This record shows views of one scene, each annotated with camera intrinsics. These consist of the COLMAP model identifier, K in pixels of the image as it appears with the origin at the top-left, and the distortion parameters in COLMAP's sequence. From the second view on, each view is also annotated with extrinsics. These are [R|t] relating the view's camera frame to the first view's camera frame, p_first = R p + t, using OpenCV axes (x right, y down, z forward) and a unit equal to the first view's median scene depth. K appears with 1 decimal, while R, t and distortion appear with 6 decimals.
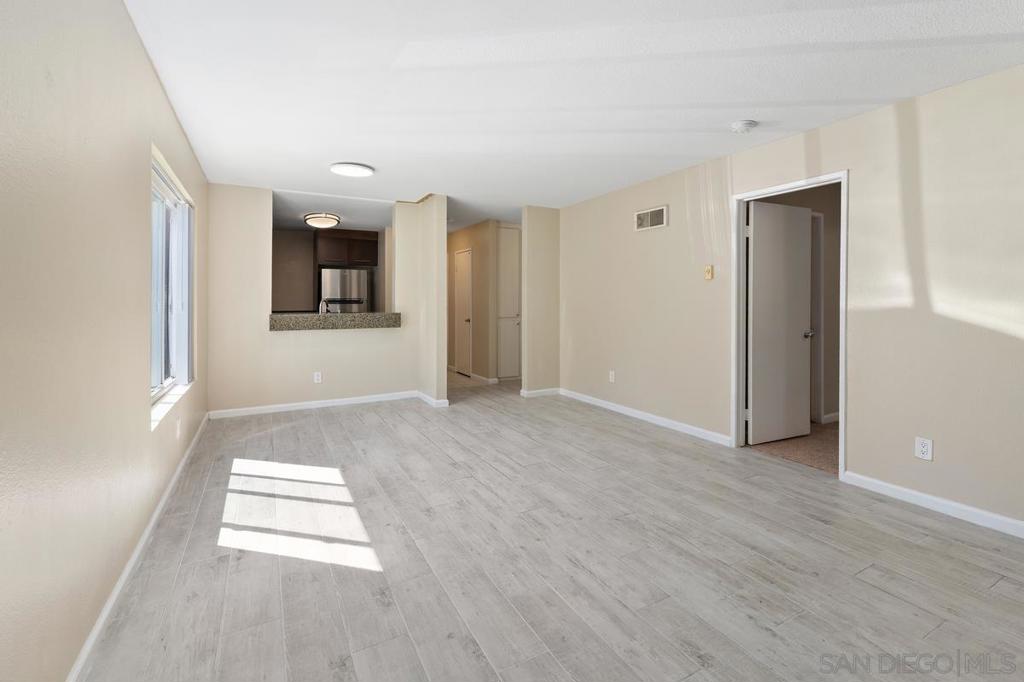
lens RADIAL K [[451.8, 0, 514.5], [0, 451.8, 303.0], [0, 0, 1]] dist [-0.000930, -0.000188]
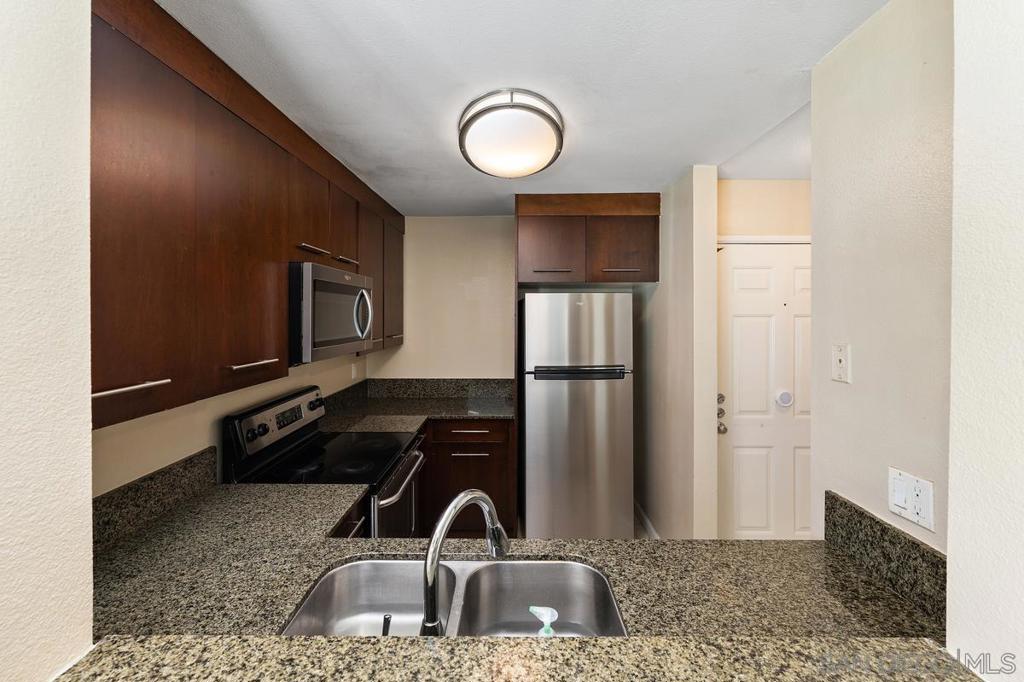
lens RADIAL K [[414.9, 0, 509.8], [0, 414.9, 314.1], [0, 0, 1]] dist [0.000211, -0.000075]
pose [[0.870871, 0.002613, -0.491505, -0.664418], [-0.002999, 0.999996, 0.000004, -0.147076], [0.491503, 0.001470, 0.870875, 1.737297]]
